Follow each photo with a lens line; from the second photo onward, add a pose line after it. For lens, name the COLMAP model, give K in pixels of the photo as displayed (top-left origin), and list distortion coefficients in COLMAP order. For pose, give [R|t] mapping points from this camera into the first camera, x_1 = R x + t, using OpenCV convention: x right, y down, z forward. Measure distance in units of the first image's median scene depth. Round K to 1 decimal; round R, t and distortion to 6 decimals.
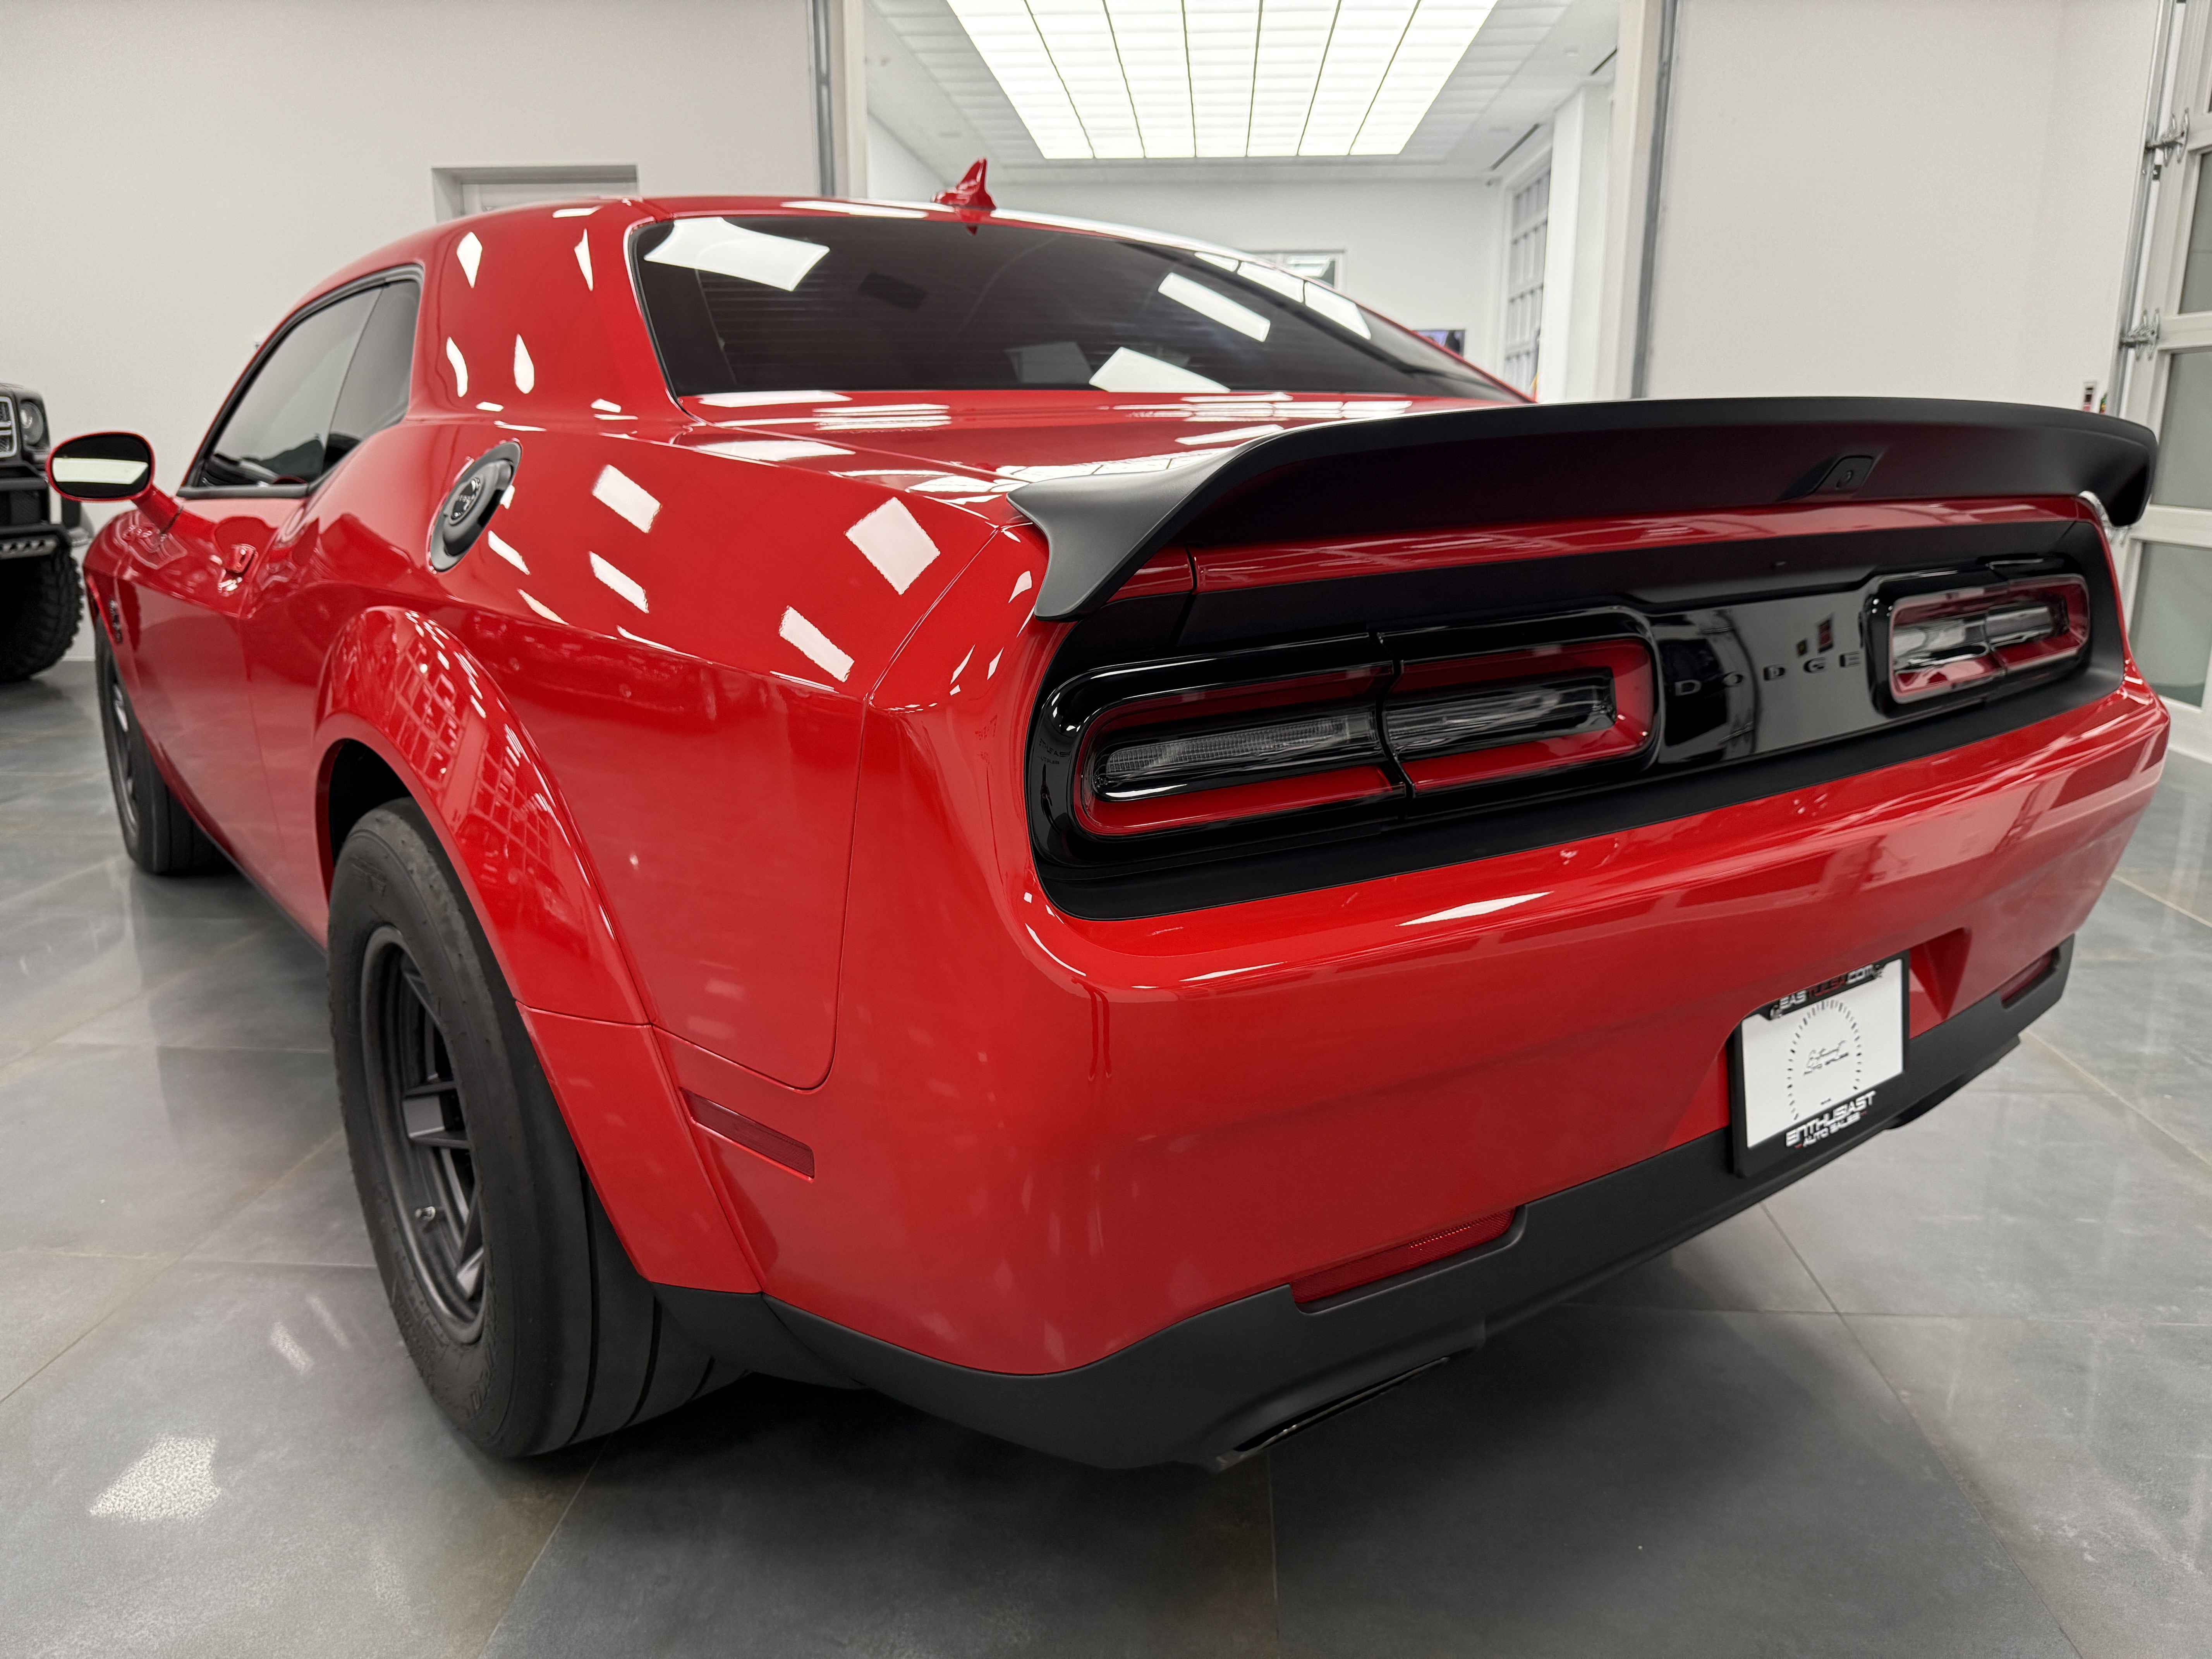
lens RADIAL K [[1569.0, 0, 1108.6], [0, 1569.0, 847.4], [0, 0, 1]] dist [0.002219, -0.002424]
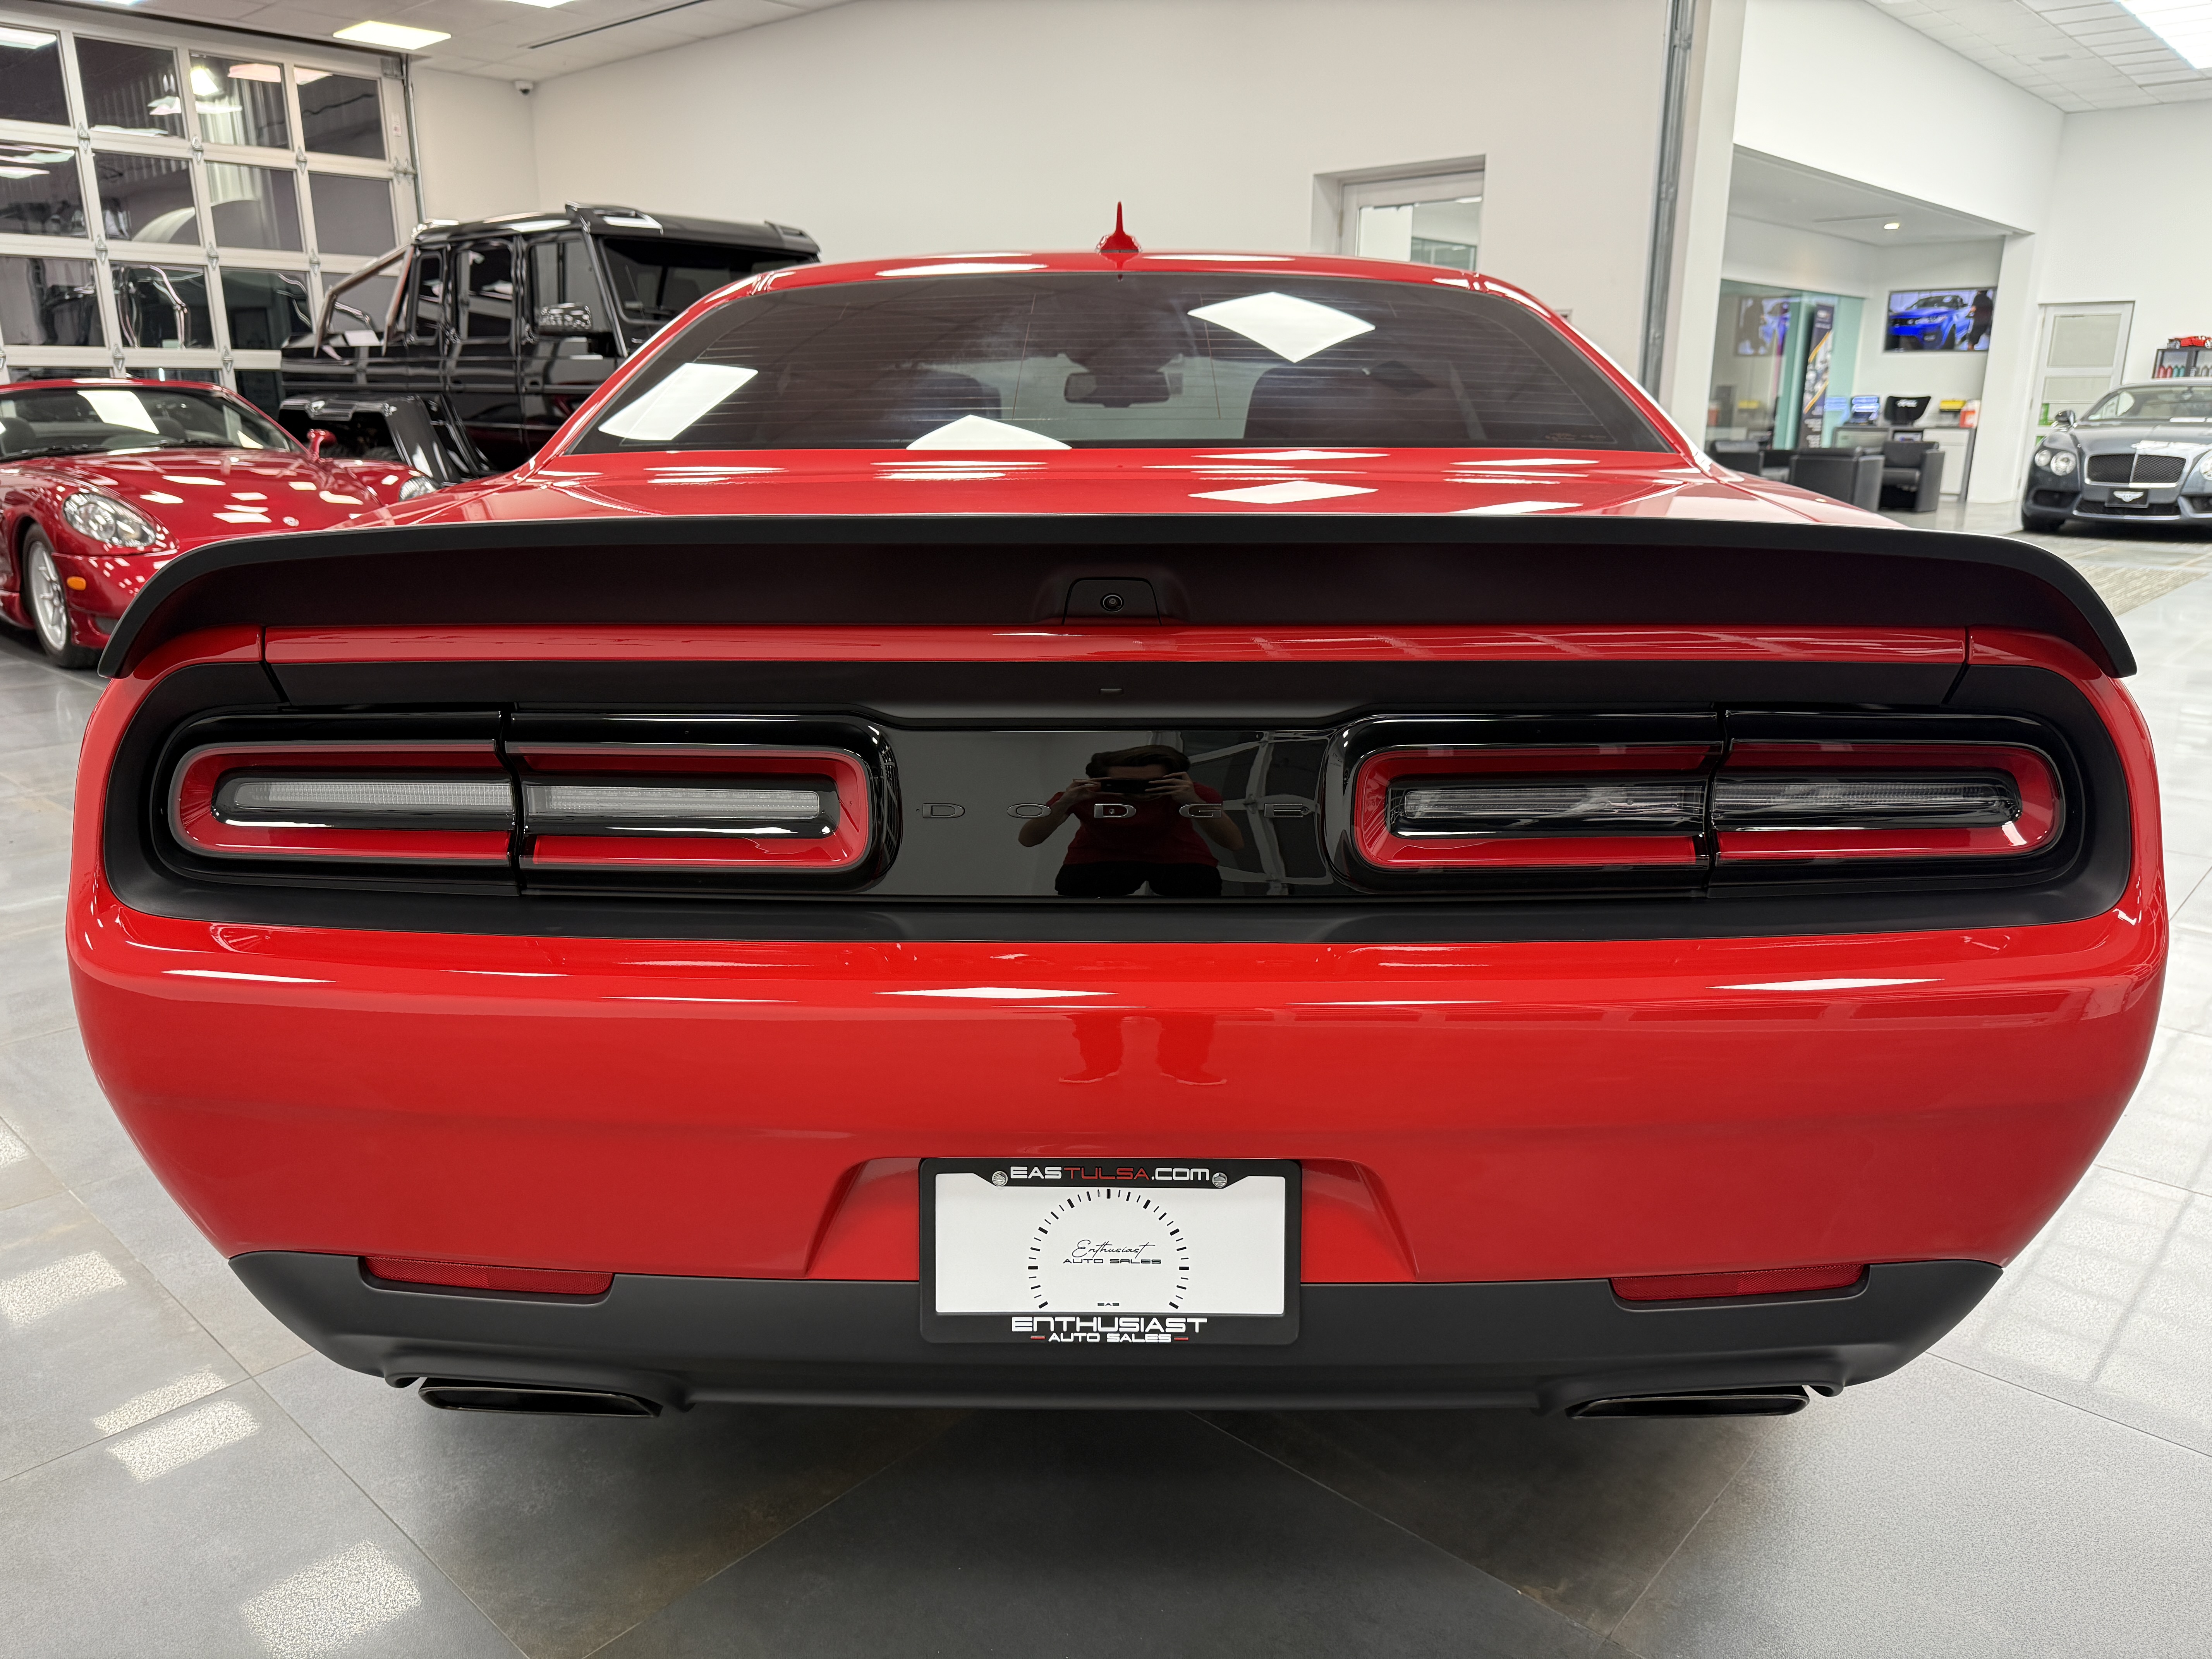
lens RADIAL K [[1528.3, 0, 1113.1], [0, 1528.3, 892.8], [0, 0, 1]] dist [0.148309, -0.164150]
pose [[0.787566, 0.184062, -0.588100, 0.212086], [-0.158331, 0.982752, 0.095548, -0.033153], [0.595543, 0.017864, 0.803125, 0.071969]]
